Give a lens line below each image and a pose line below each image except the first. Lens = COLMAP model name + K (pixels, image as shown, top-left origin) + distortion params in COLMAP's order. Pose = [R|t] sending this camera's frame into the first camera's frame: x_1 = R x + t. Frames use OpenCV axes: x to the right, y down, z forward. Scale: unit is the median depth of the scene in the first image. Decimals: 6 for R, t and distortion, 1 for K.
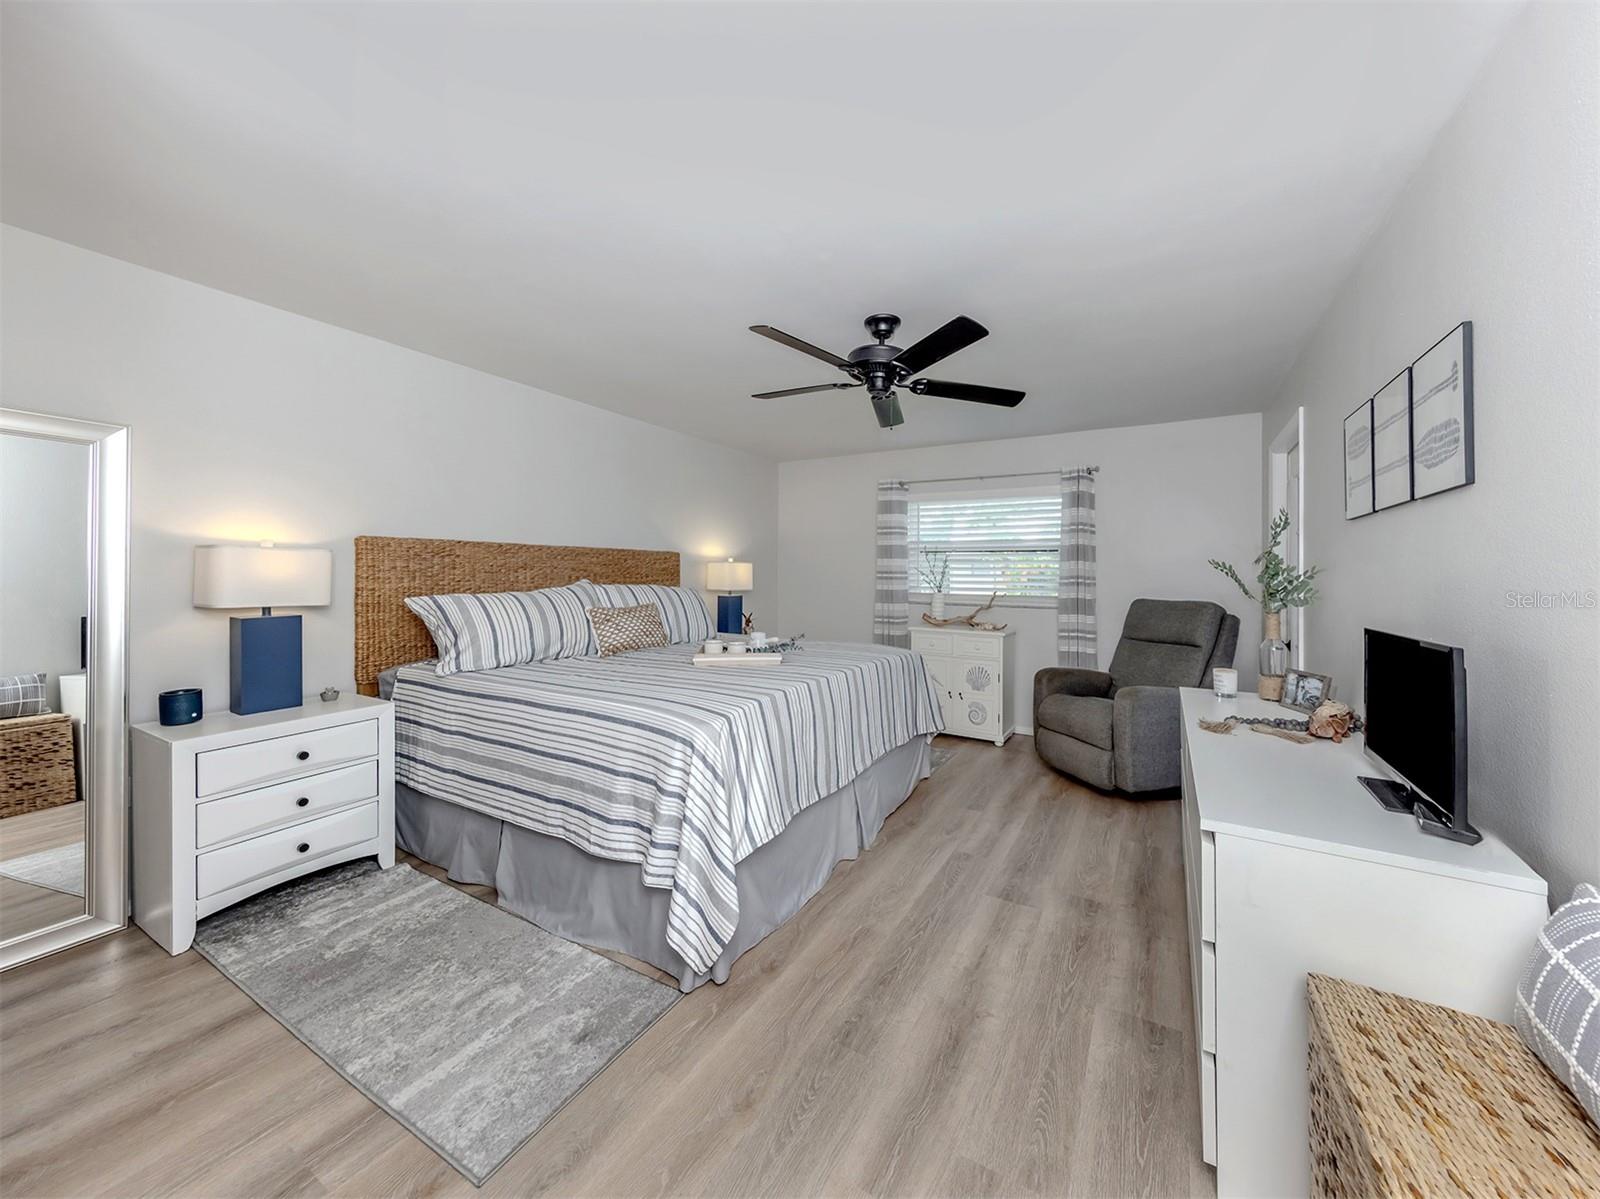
lens RADIAL K [[600.7, 0, 809.2], [0, 600.7, 583.8], [0, 0, 1]] dist [0.007599, -0.001985]
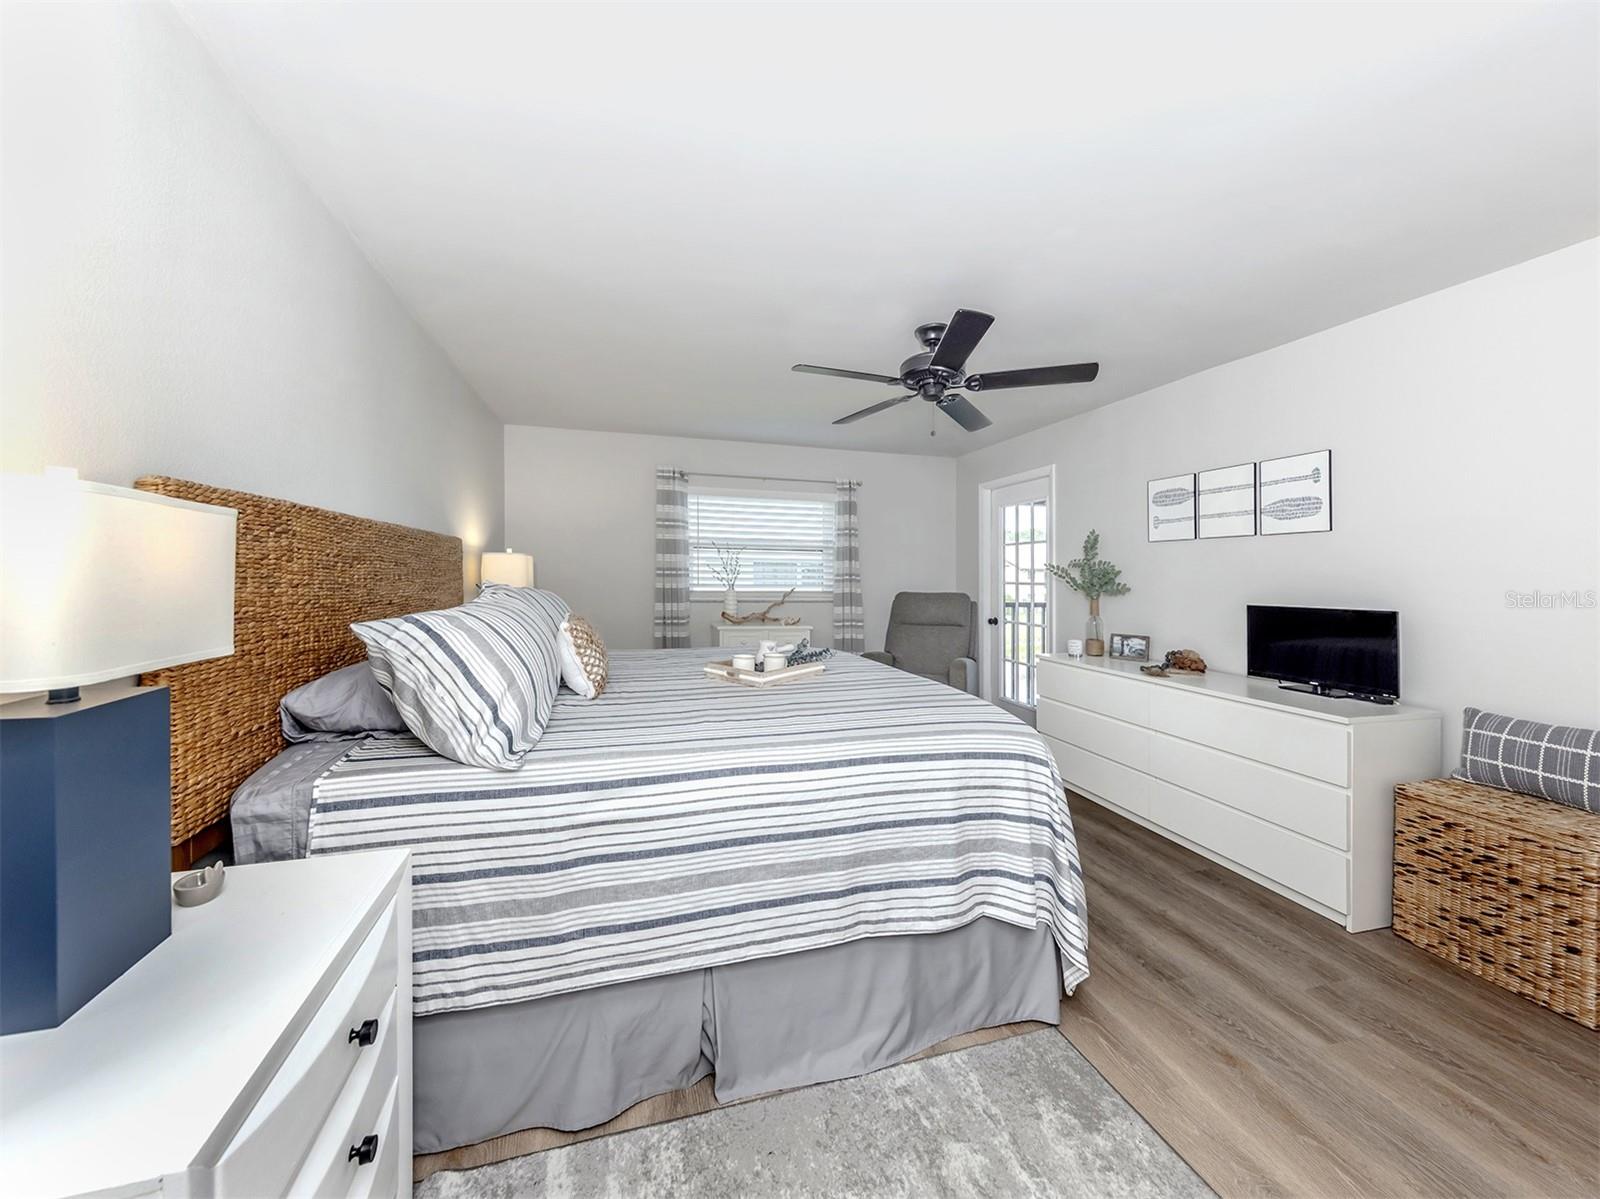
lens RADIAL K [[600.7, 0, 802.6], [0, 600.7, 583.3], [0, 0, 1]] dist [0.007599, -0.001985]
pose [[0.689135, -0.012009, 0.724533, -0.462178], [0.006207, 0.999924, 0.010670, -0.006726], [-0.724606, -0.002855, 0.689157, 0.259840]]
